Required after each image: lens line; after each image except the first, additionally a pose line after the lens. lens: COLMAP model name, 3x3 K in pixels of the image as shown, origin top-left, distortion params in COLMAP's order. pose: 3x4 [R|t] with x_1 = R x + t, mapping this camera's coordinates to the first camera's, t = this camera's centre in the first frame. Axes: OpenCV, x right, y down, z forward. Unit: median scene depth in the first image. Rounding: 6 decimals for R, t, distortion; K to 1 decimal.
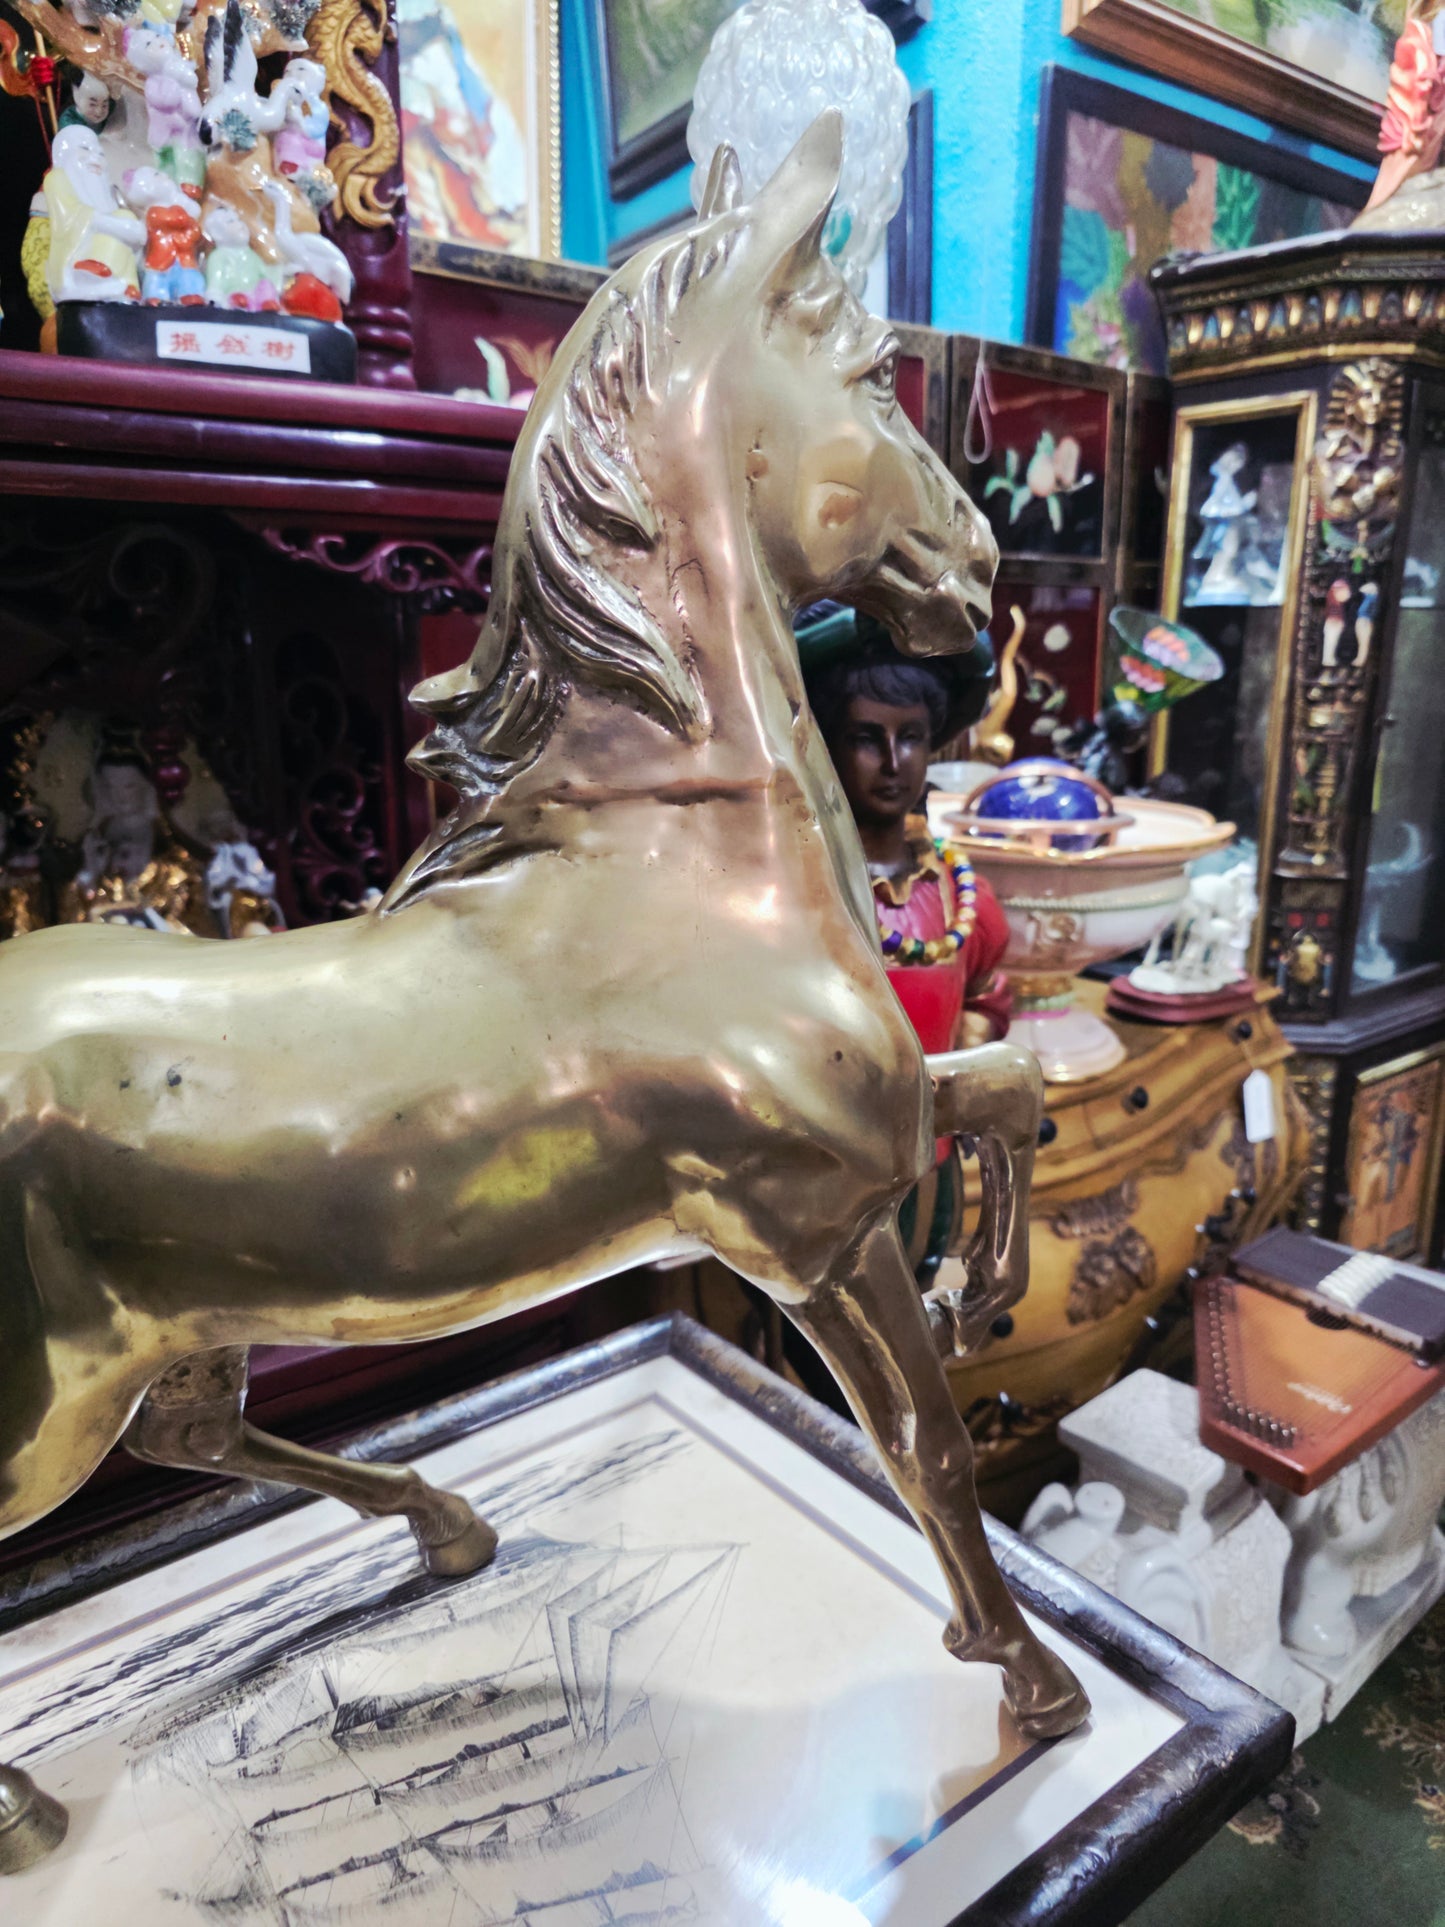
lens RADIAL K [[1321.4, 0, 728.5], [0, 1321.4, 971.2], [0, 0, 1]] dist [0.023532, -0.028338]
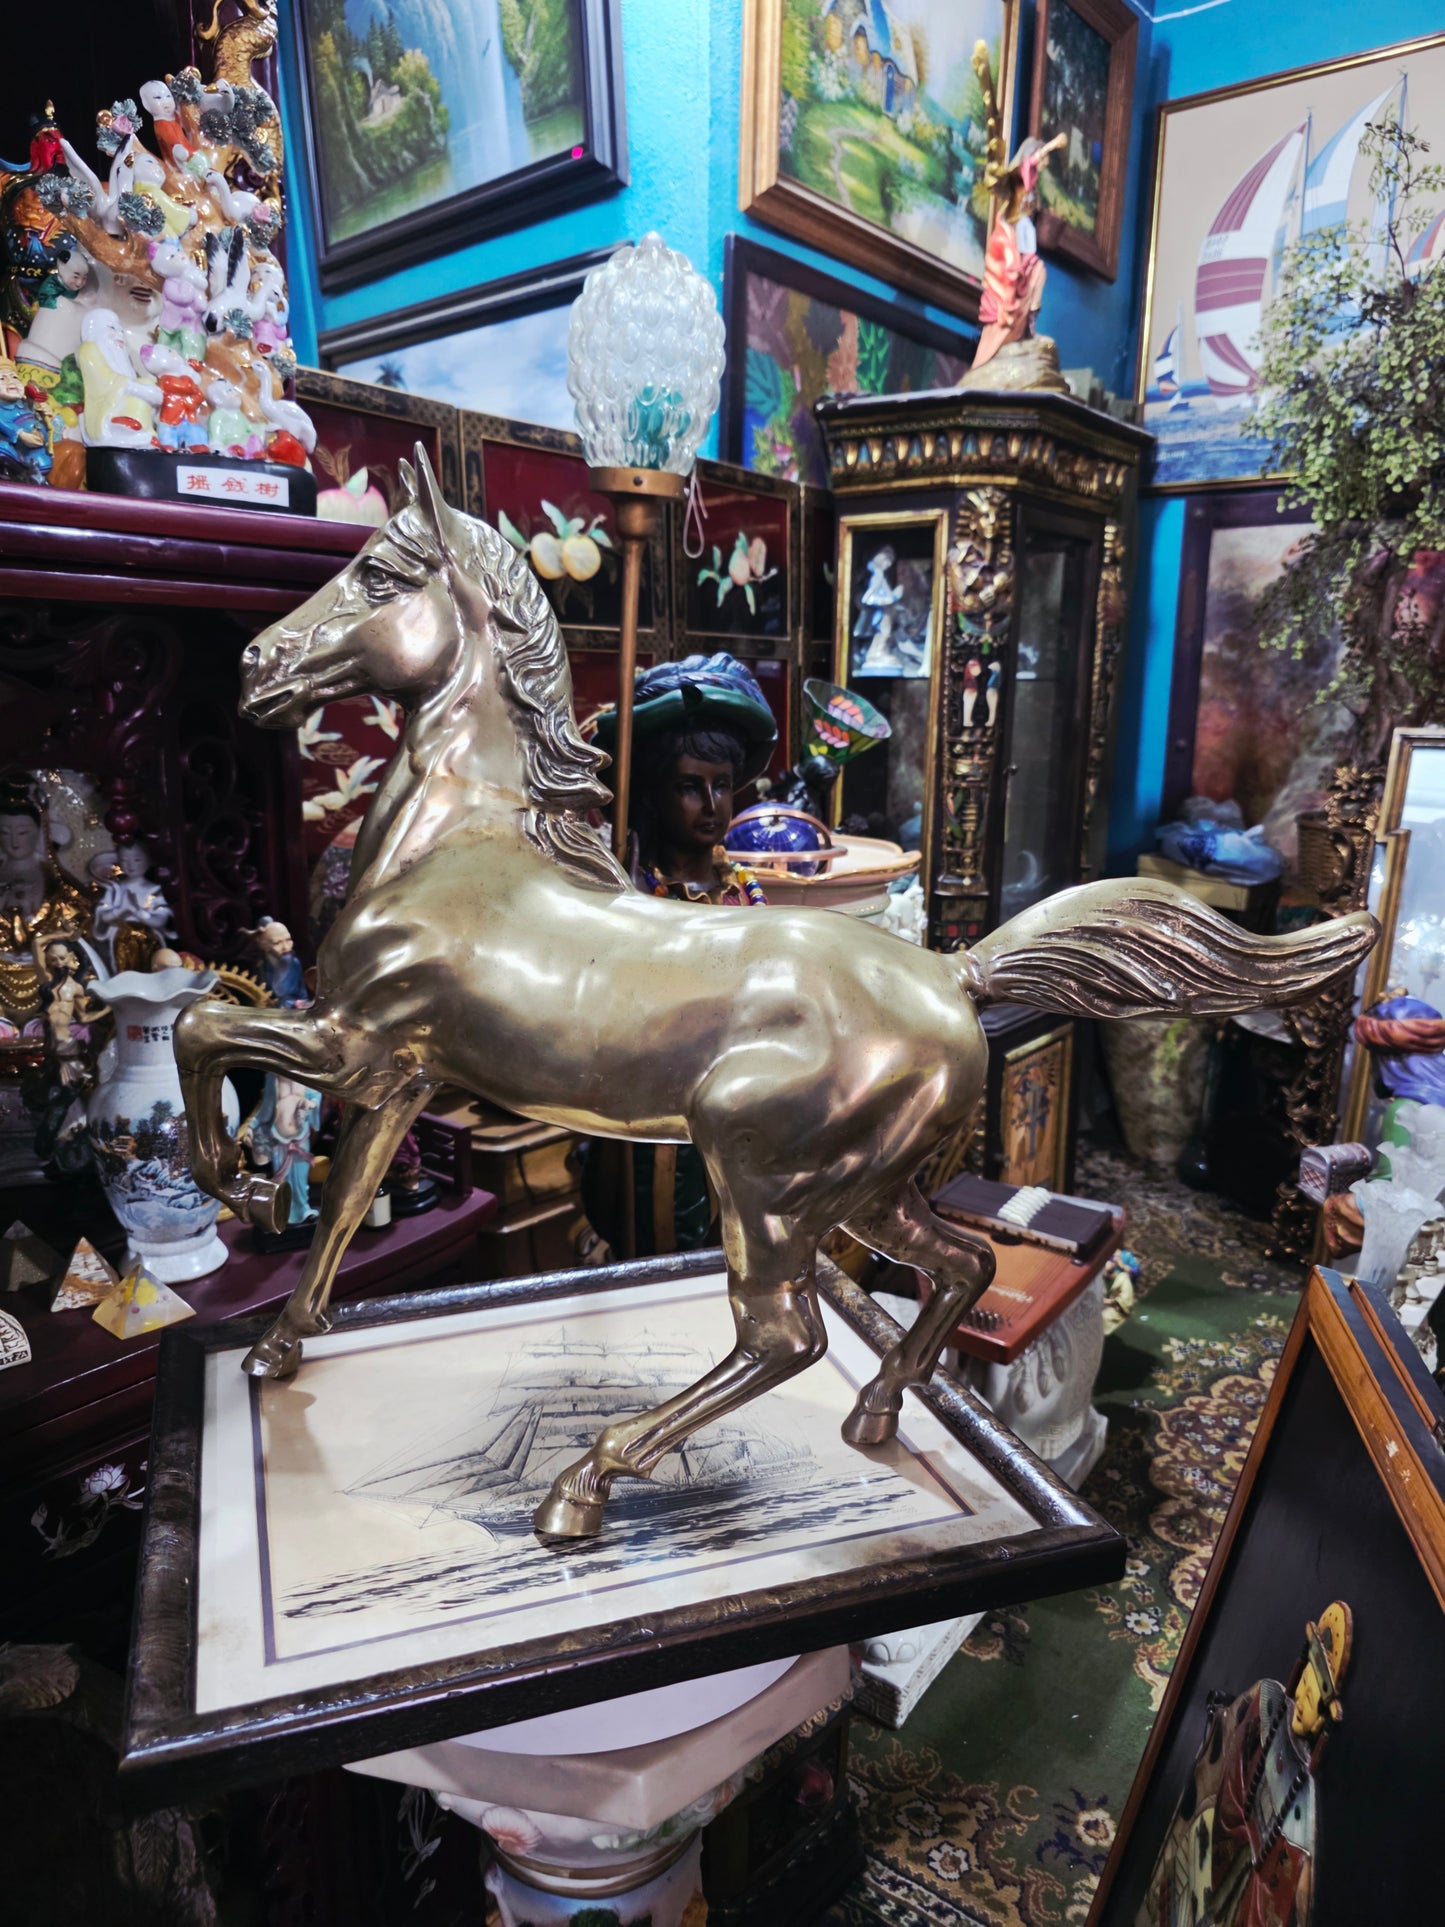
lens RADIAL K [[1304.7, 0, 713.5], [0, 1304.7, 959.8], [0, 0, 1]] dist [0.038254, -0.042018]
pose [[0.966501, -0.041261, 0.253323, -0.170002], [0.051842, 0.998034, -0.035232, 0.034933], [-0.251371, 0.047185, 0.966740, -0.205888]]
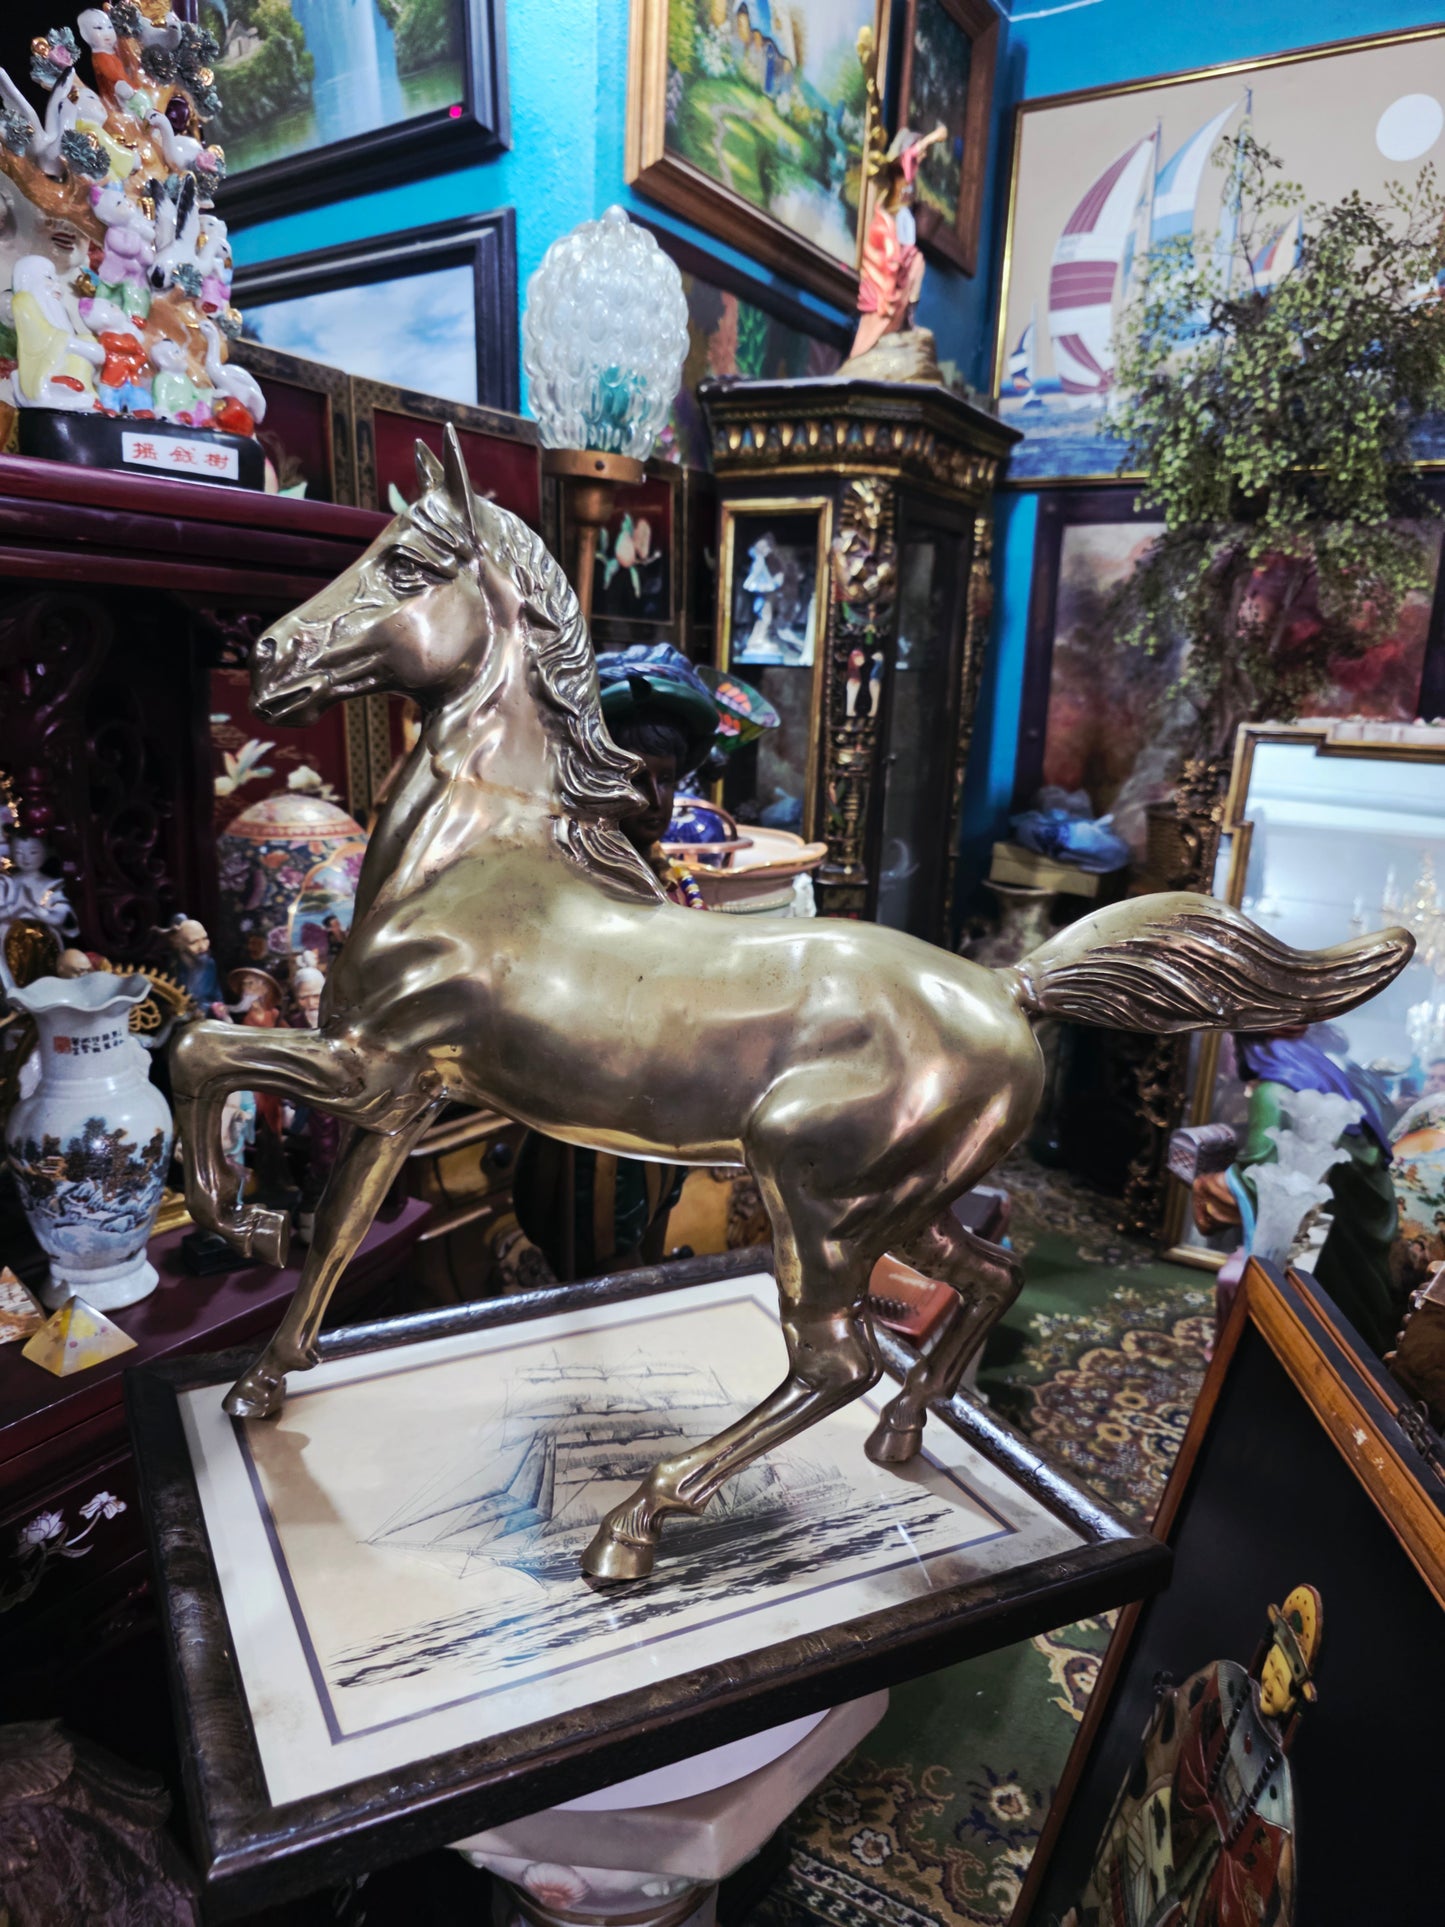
lens RADIAL K [[1308.3, 0, 685.9], [0, 1308.3, 956.8], [0, 0, 1]] dist [0.035442, -0.039439]
pose [[0.930979, -0.048042, 0.361898, -0.256902], [0.057389, 0.998237, -0.015116, 0.012934], [-0.360534, 0.034842, 0.932095, -0.156676]]
